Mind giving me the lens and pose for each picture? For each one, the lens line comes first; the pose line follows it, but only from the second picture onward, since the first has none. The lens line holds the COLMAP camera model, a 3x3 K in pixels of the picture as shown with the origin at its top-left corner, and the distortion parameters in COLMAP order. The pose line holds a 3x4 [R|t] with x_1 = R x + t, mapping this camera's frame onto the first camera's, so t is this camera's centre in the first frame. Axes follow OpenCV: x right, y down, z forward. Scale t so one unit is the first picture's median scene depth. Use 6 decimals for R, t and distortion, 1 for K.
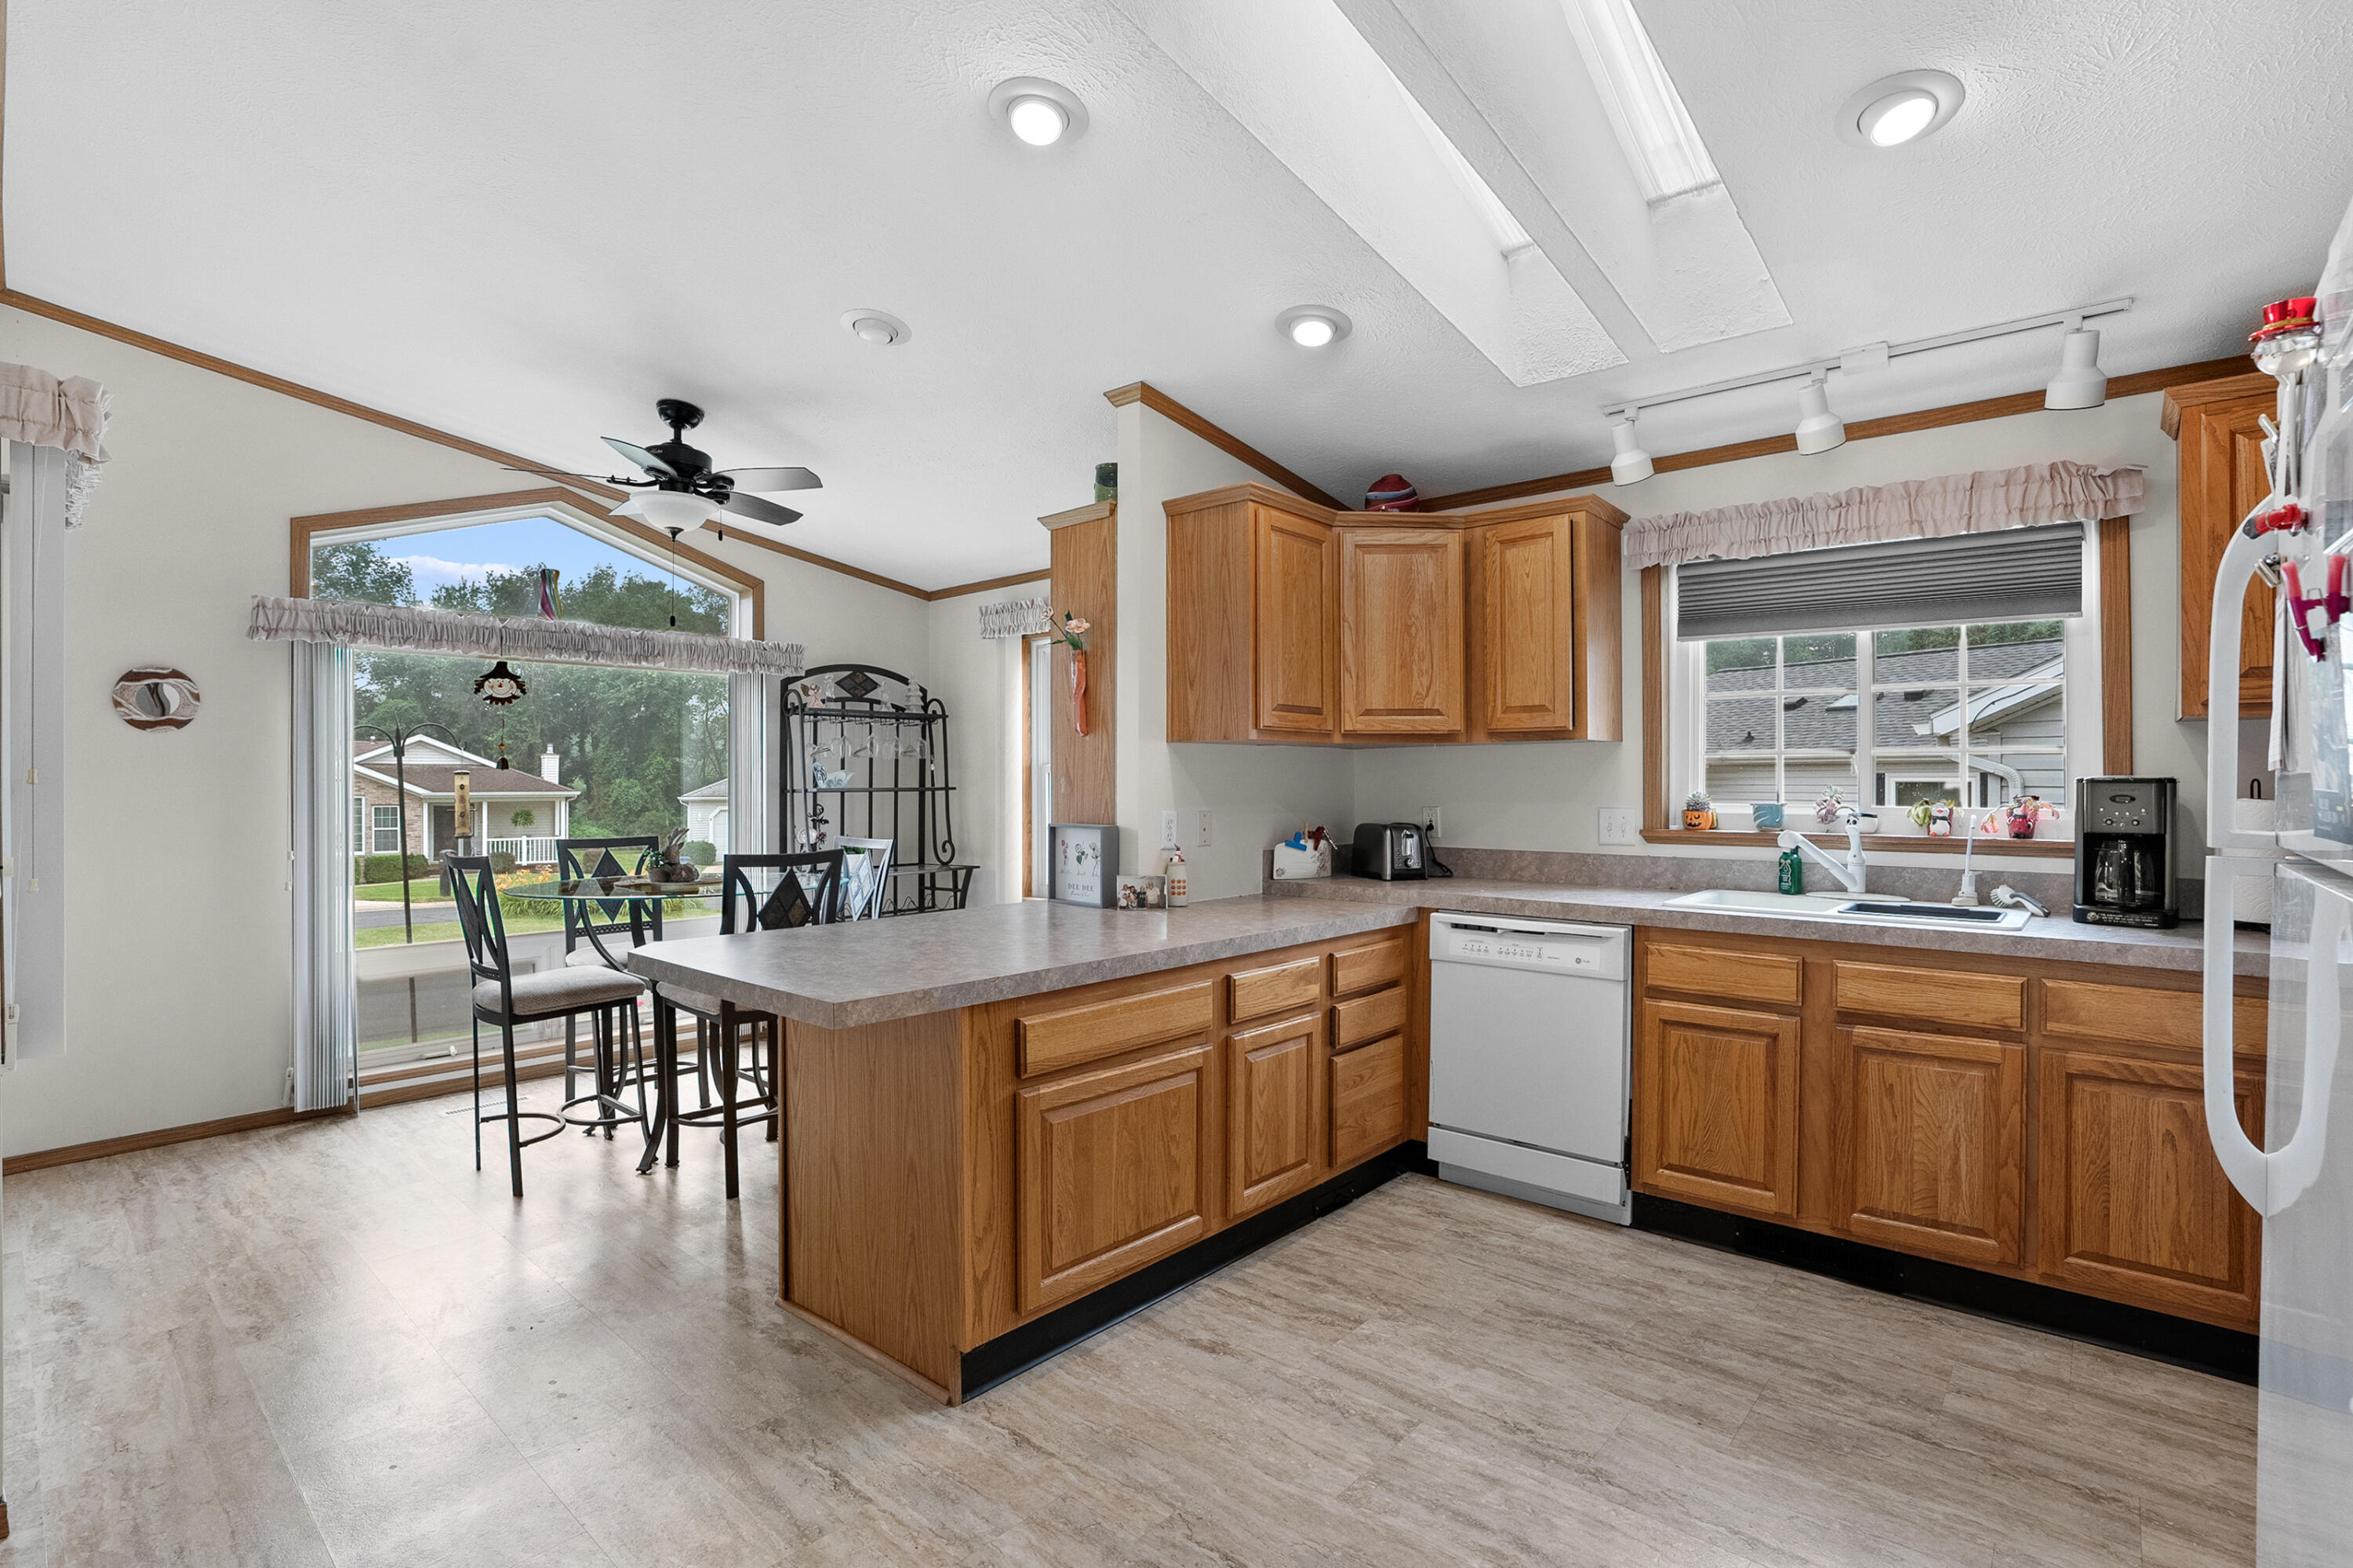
lens RADIAL K [[1130.1, 0, 1194.5], [0, 1130.1, 748.6], [0, 0, 1]] dist [-0.055993, 0.018135]
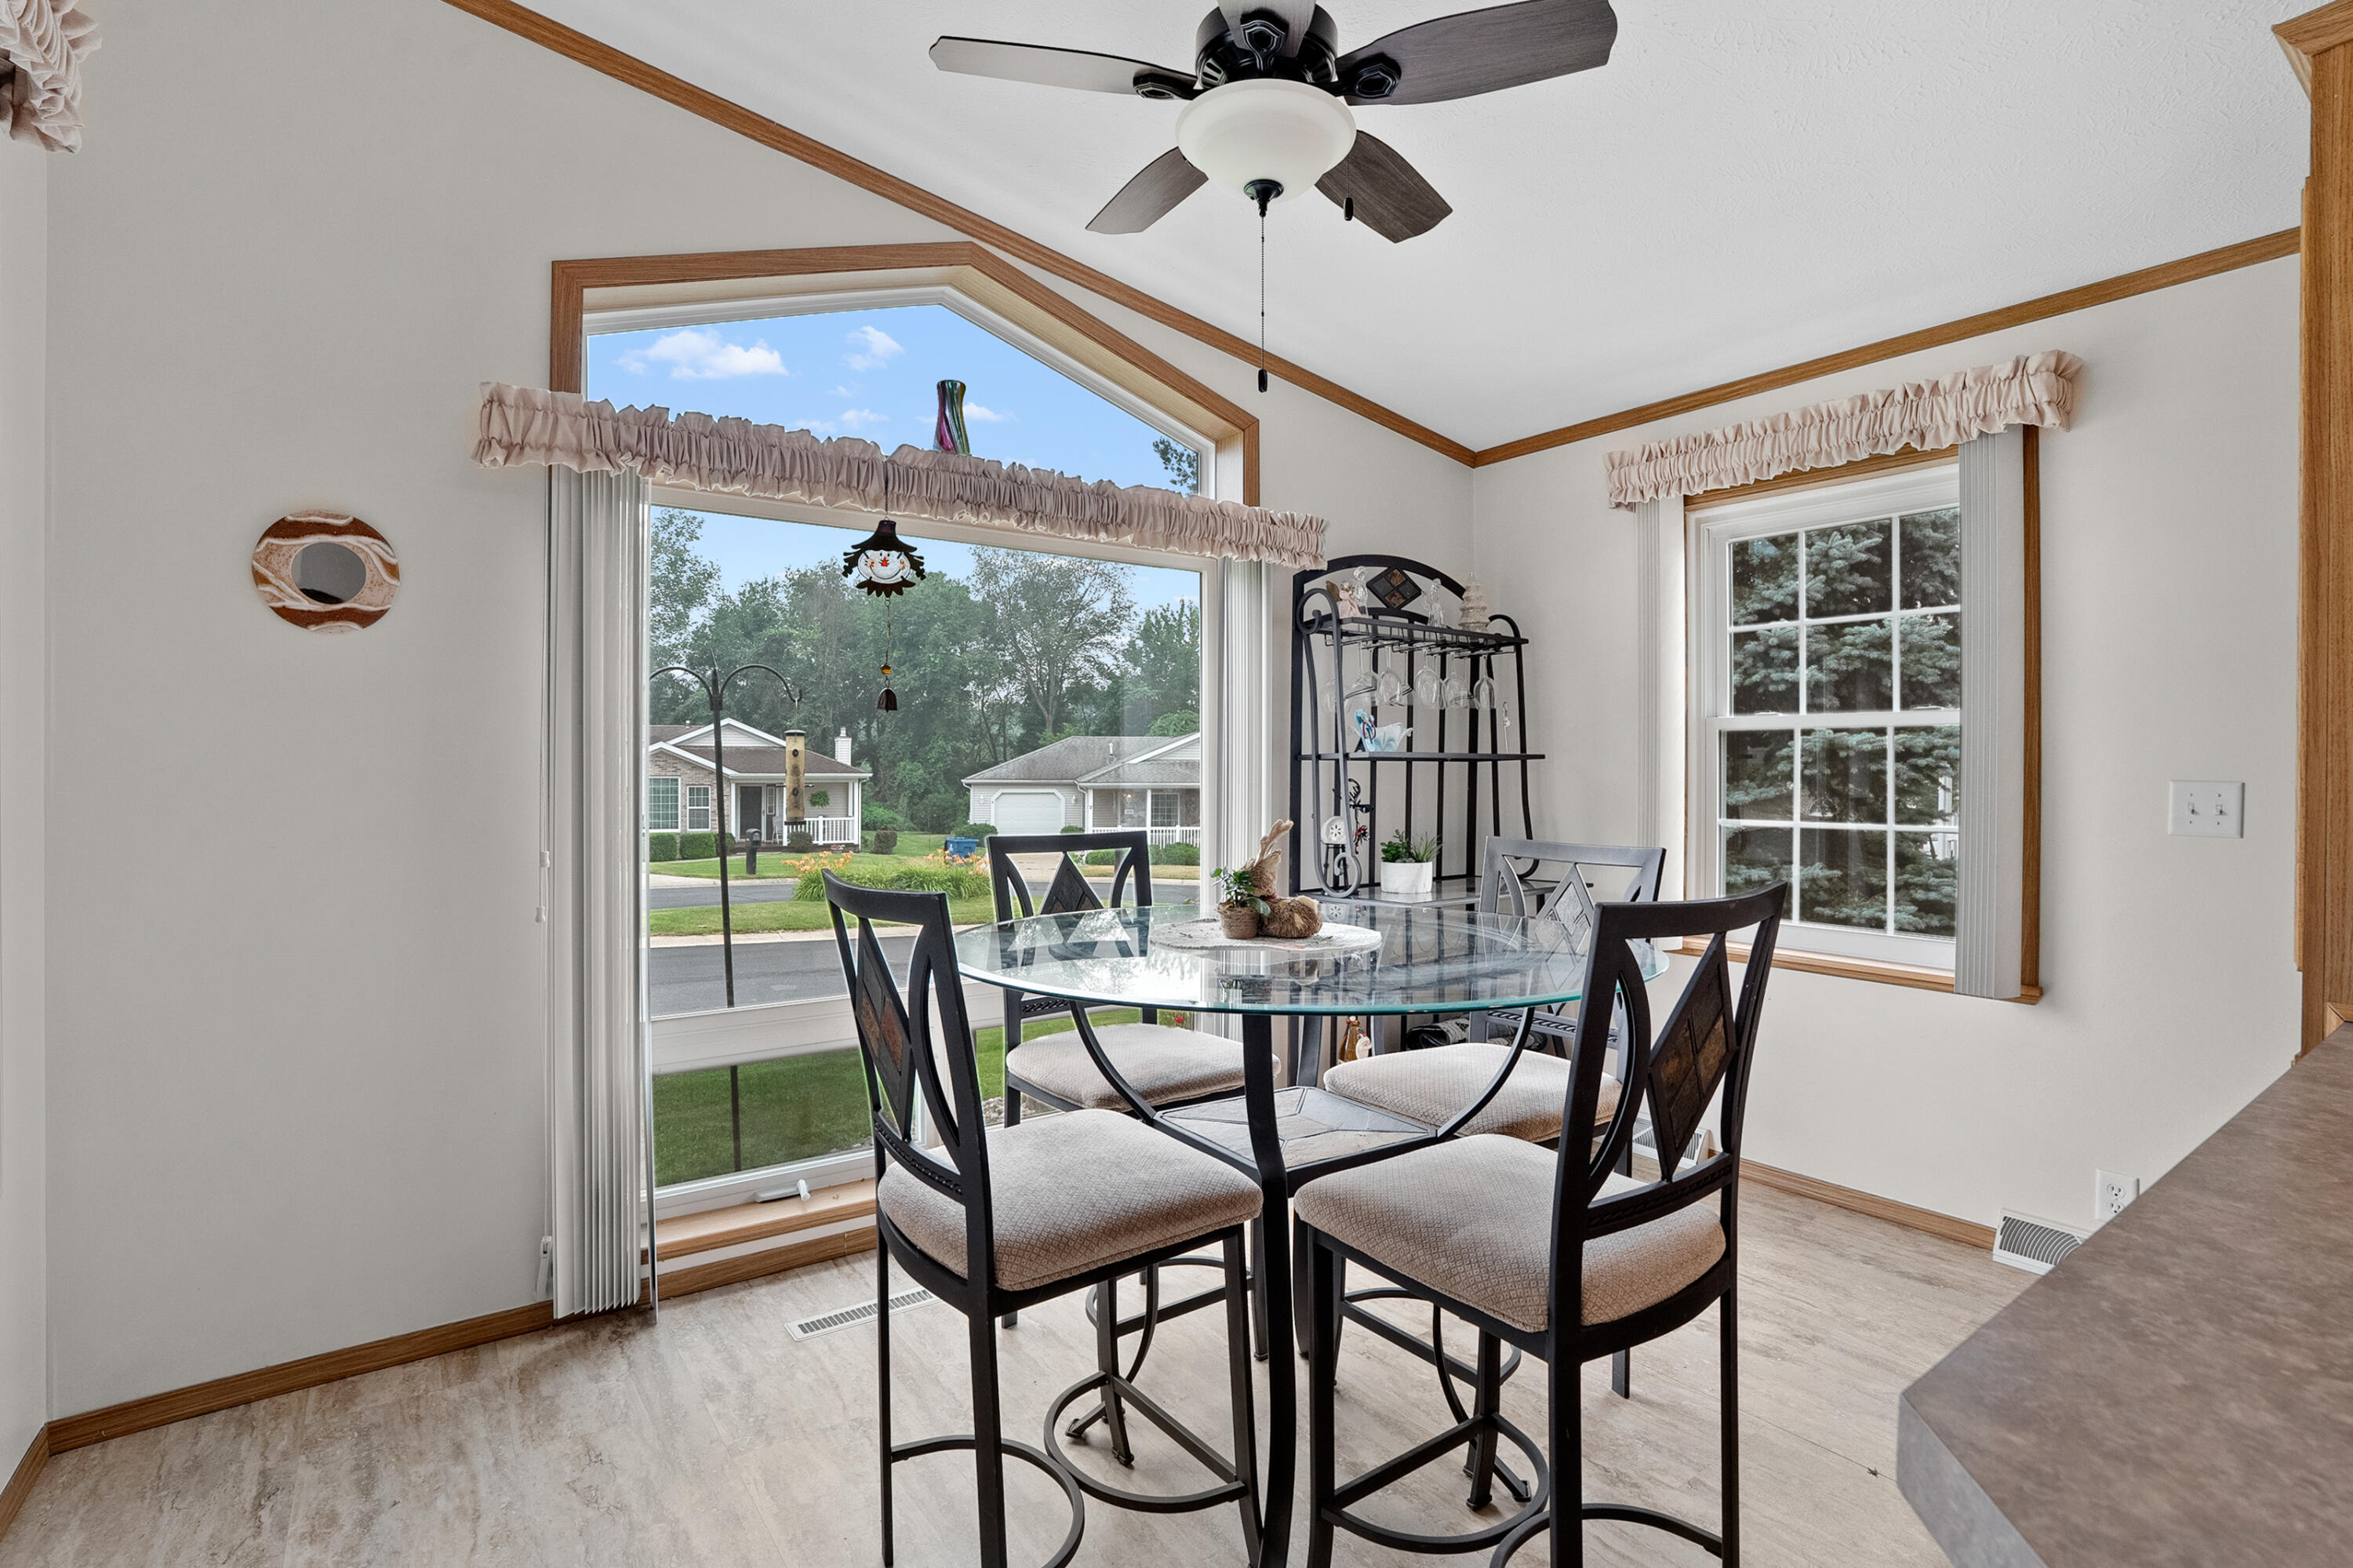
lens RADIAL K [[1130.1, 0, 1210.1], [0, 1130.1, 735.3], [0, 0, 1]] dist [-0.055993, 0.018135]
pose [[0.979183, 0.001818, -0.202971, -0.287765], [-0.001971, 0.999998, -0.000551, 0.025929], [0.202970, 0.000940, 0.979185, 0.391006]]
